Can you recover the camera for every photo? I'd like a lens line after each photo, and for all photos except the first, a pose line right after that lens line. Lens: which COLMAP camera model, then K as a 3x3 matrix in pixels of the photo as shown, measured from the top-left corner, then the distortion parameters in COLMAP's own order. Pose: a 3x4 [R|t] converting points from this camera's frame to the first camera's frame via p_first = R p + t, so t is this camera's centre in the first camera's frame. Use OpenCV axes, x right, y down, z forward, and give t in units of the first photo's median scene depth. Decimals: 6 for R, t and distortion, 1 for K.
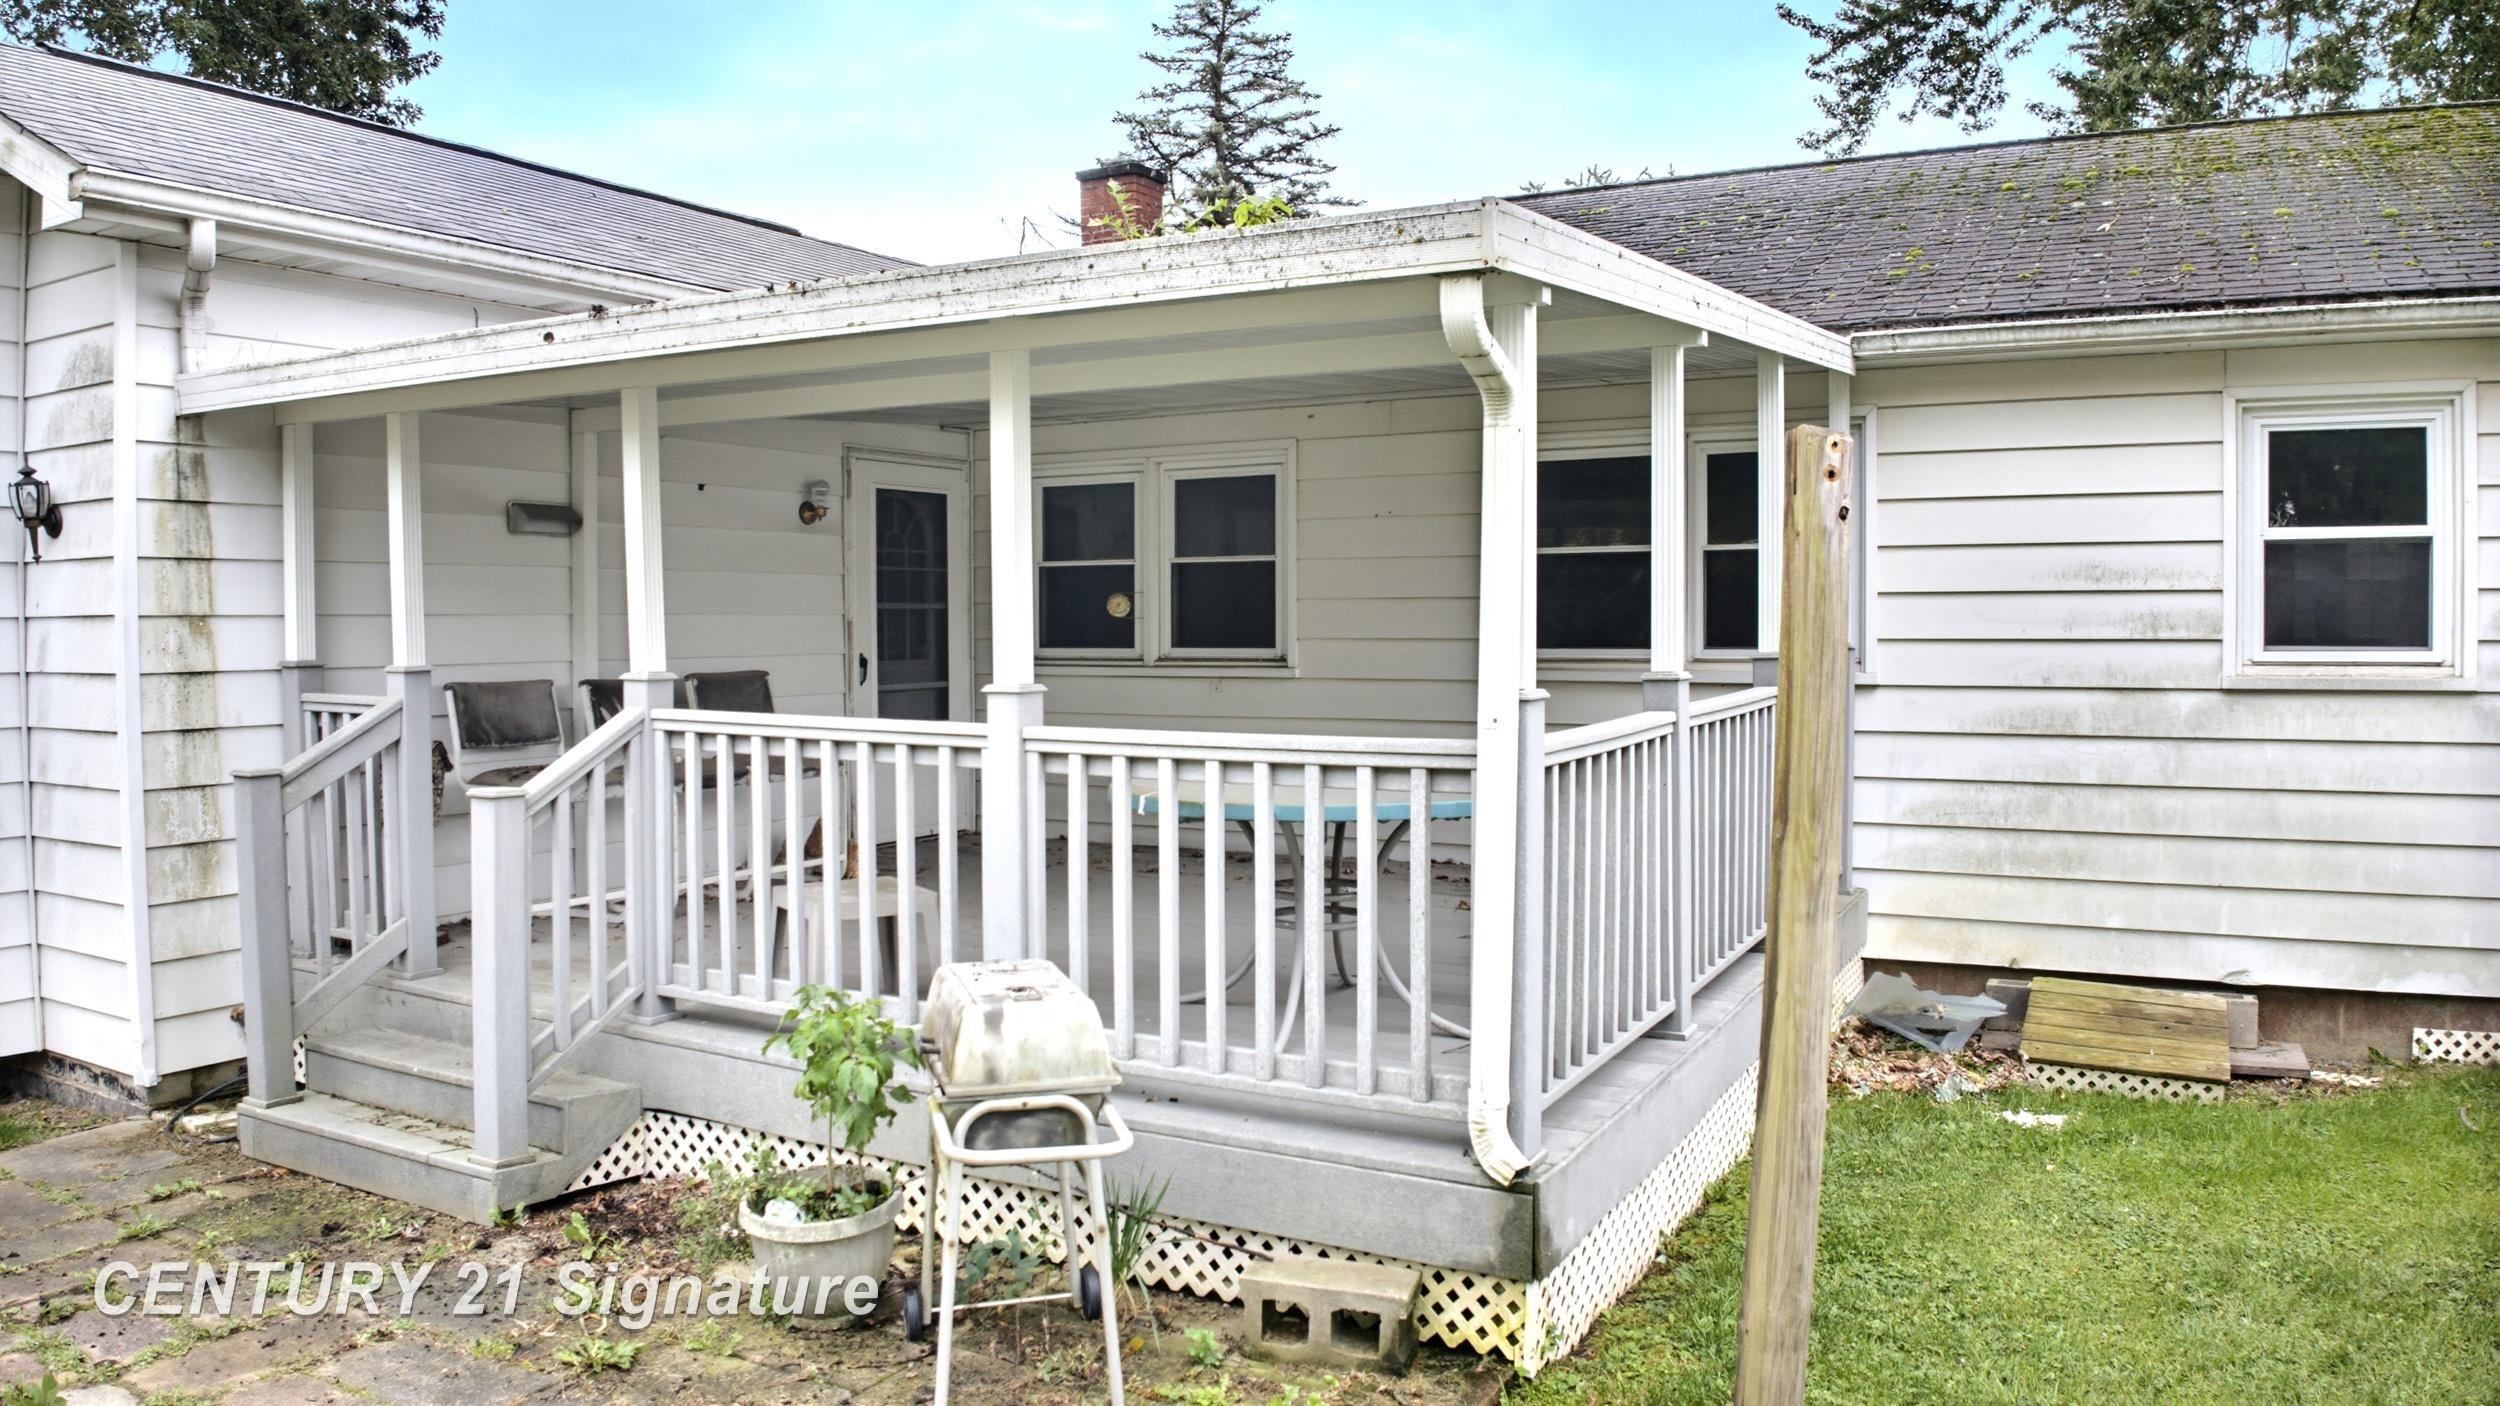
lens RADIAL K [[1766.7, 0, 1253.1], [0, 1766.7, 688.6], [0, 0, 1]] dist [-0.109677, -0.010460]
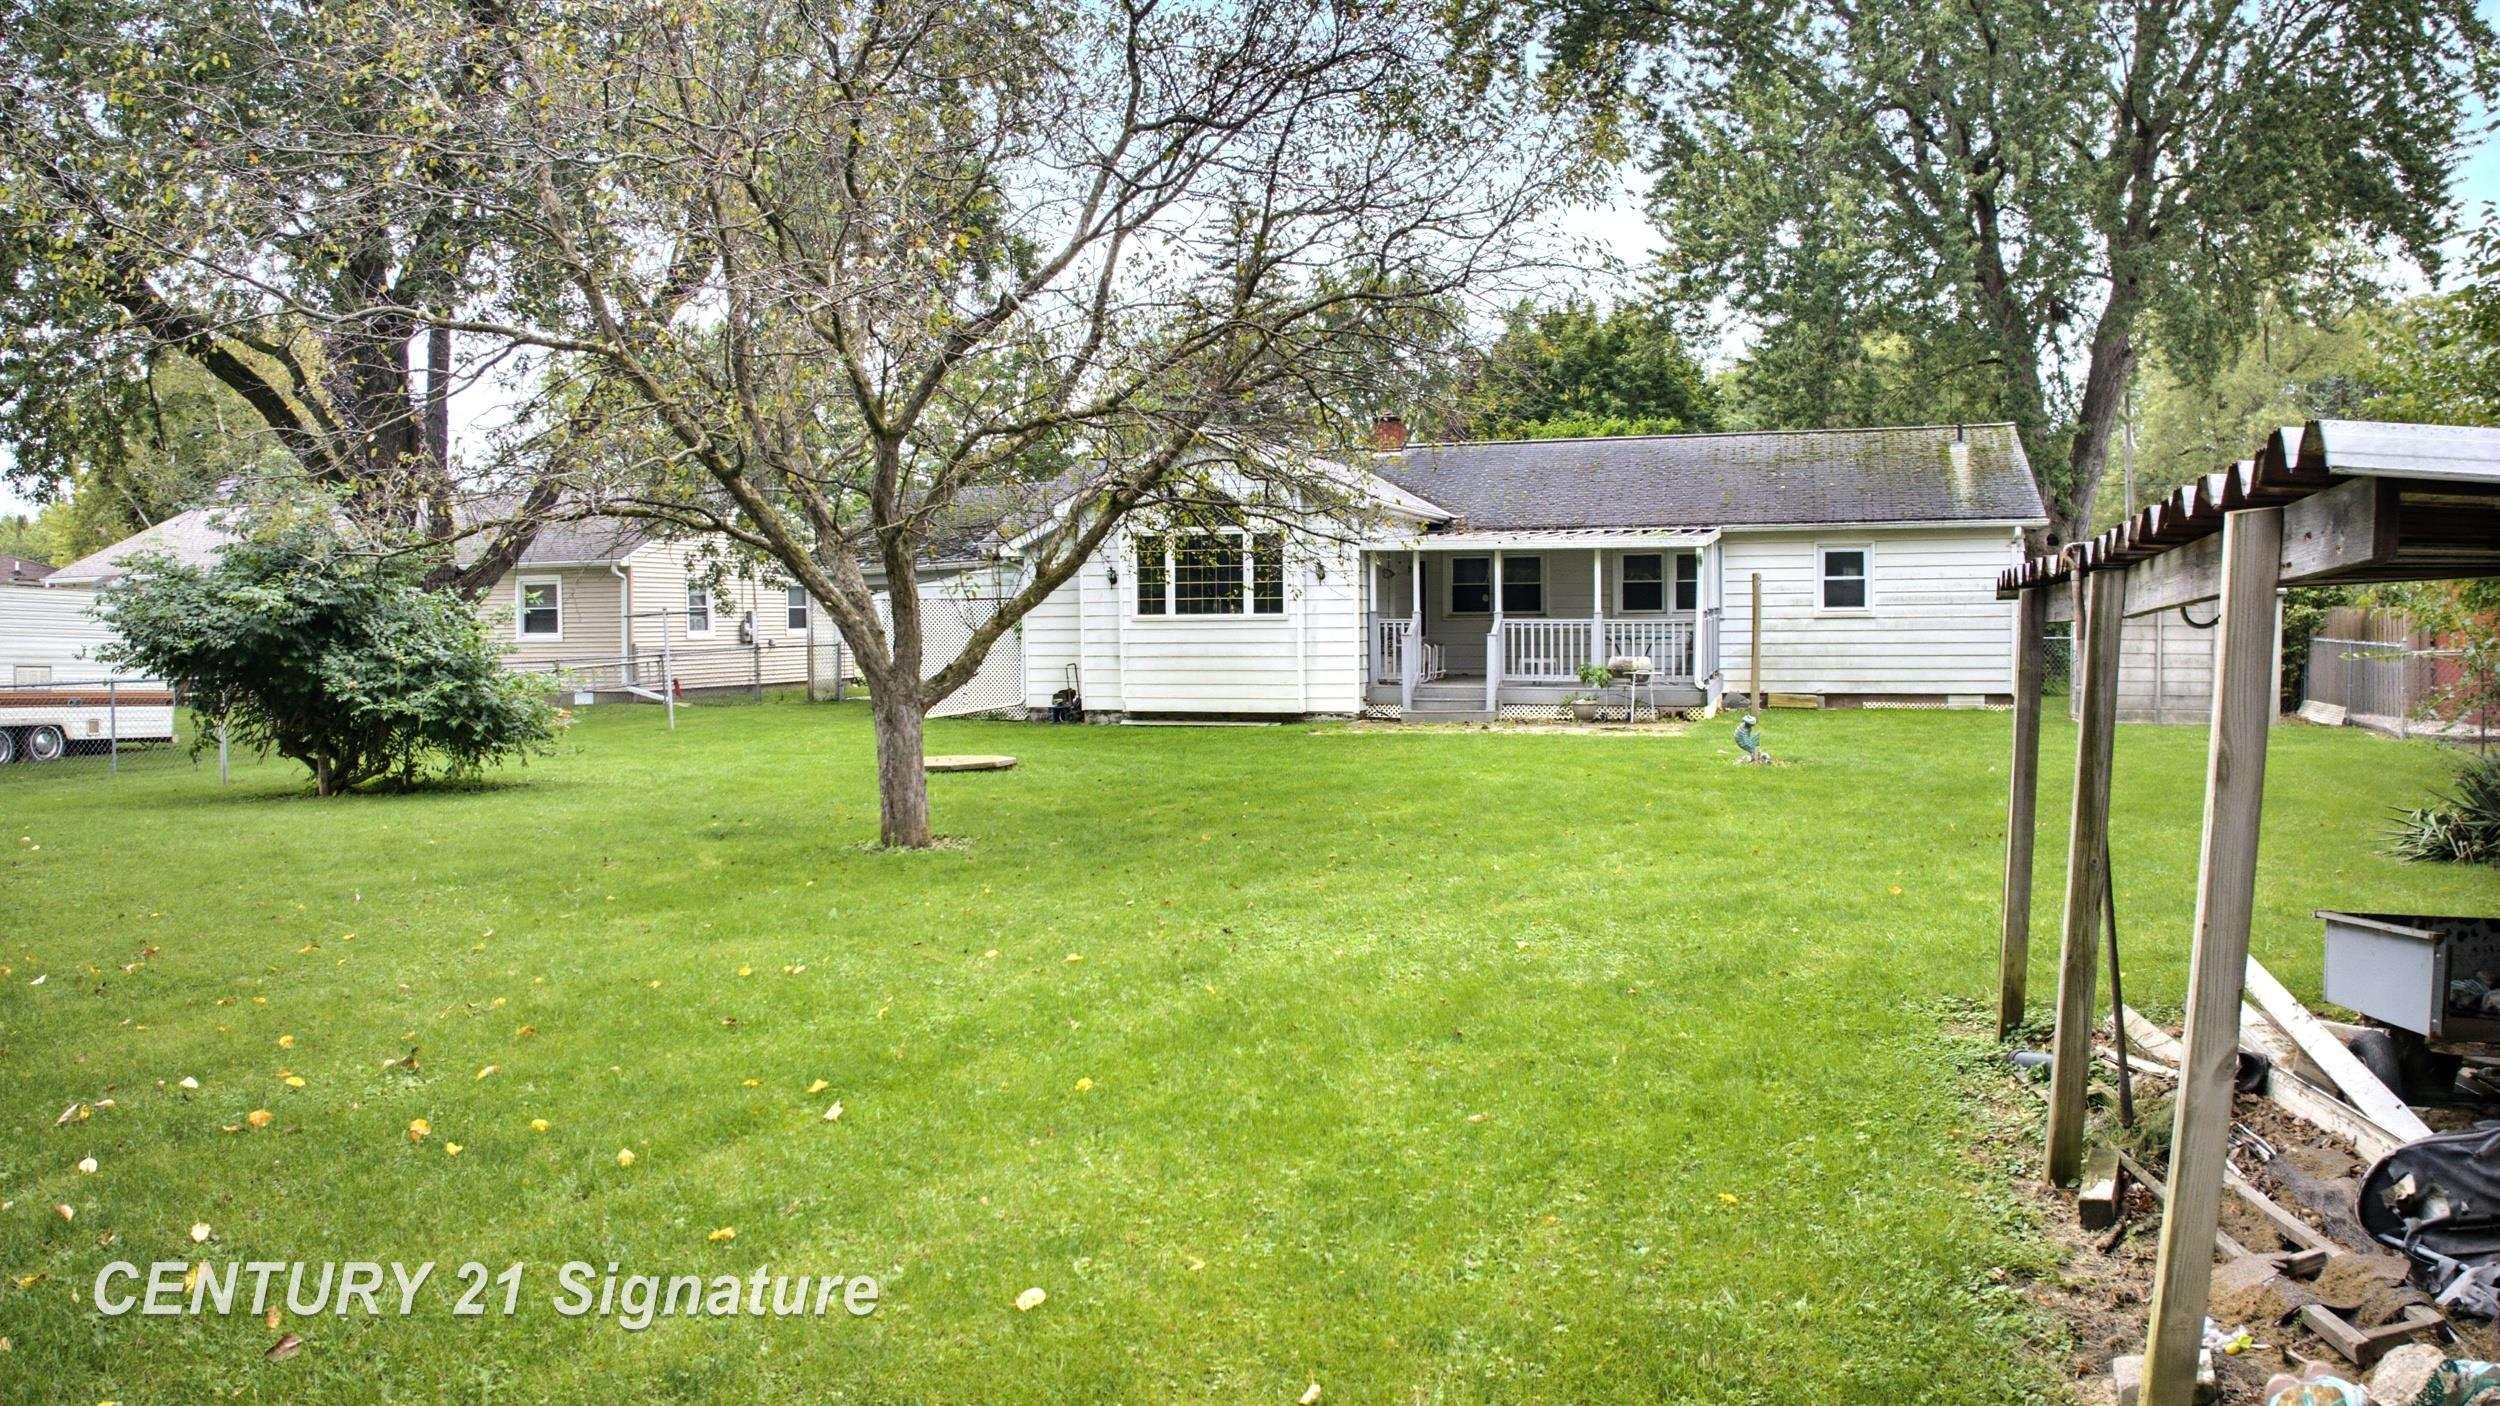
lens RADIAL K [[1766.7, 0, 1234.1], [0, 1766.7, 698.6], [0, 0, 1]] dist [-0.109677, -0.010460]
pose [[0.984028, -0.014219, 0.177445, -1.540171], [0.012906, 0.999880, 0.008550, 0.142487], [-0.177545, -0.006124, 0.984094, -2.866902]]
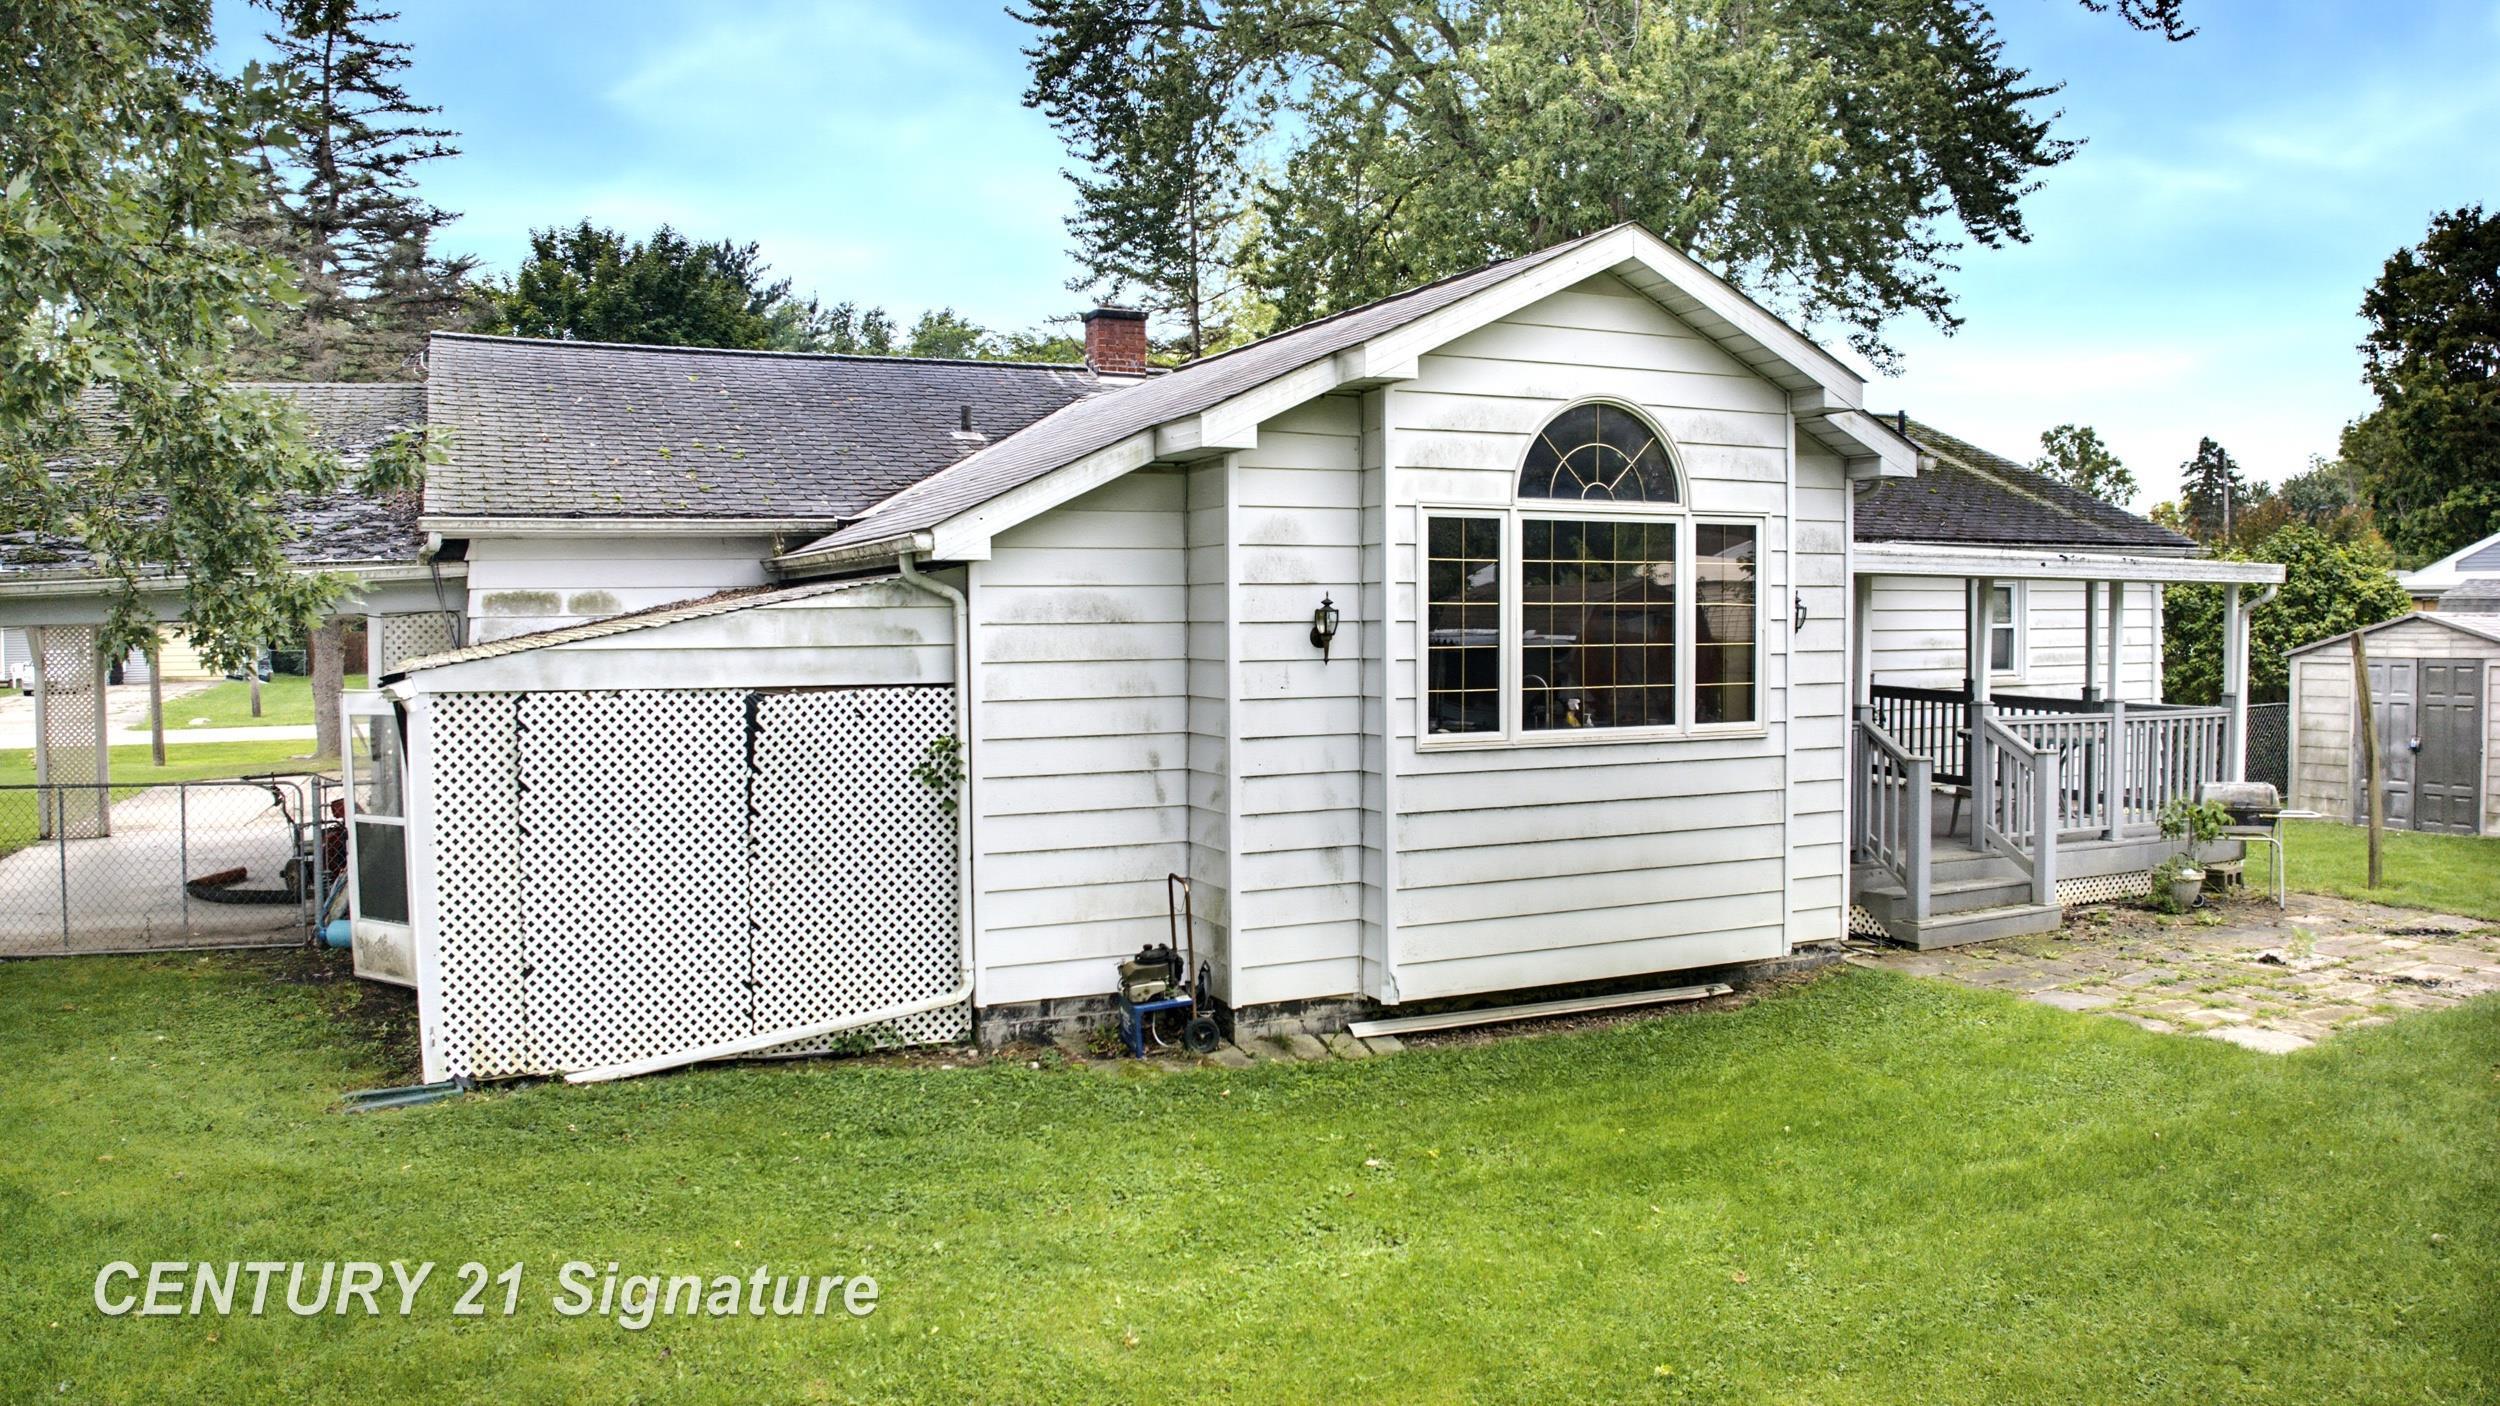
lens RADIAL K [[1766.7, 0, 1251.0], [0, 1766.7, 687.6], [0, 0, 1]] dist [-0.109677, -0.010460]
pose [[0.584919, -0.032529, 0.810439, -2.288960], [0.032753, 0.999328, 0.016471, -0.080791], [-0.810430, 0.016910, 0.585591, 0.358799]]
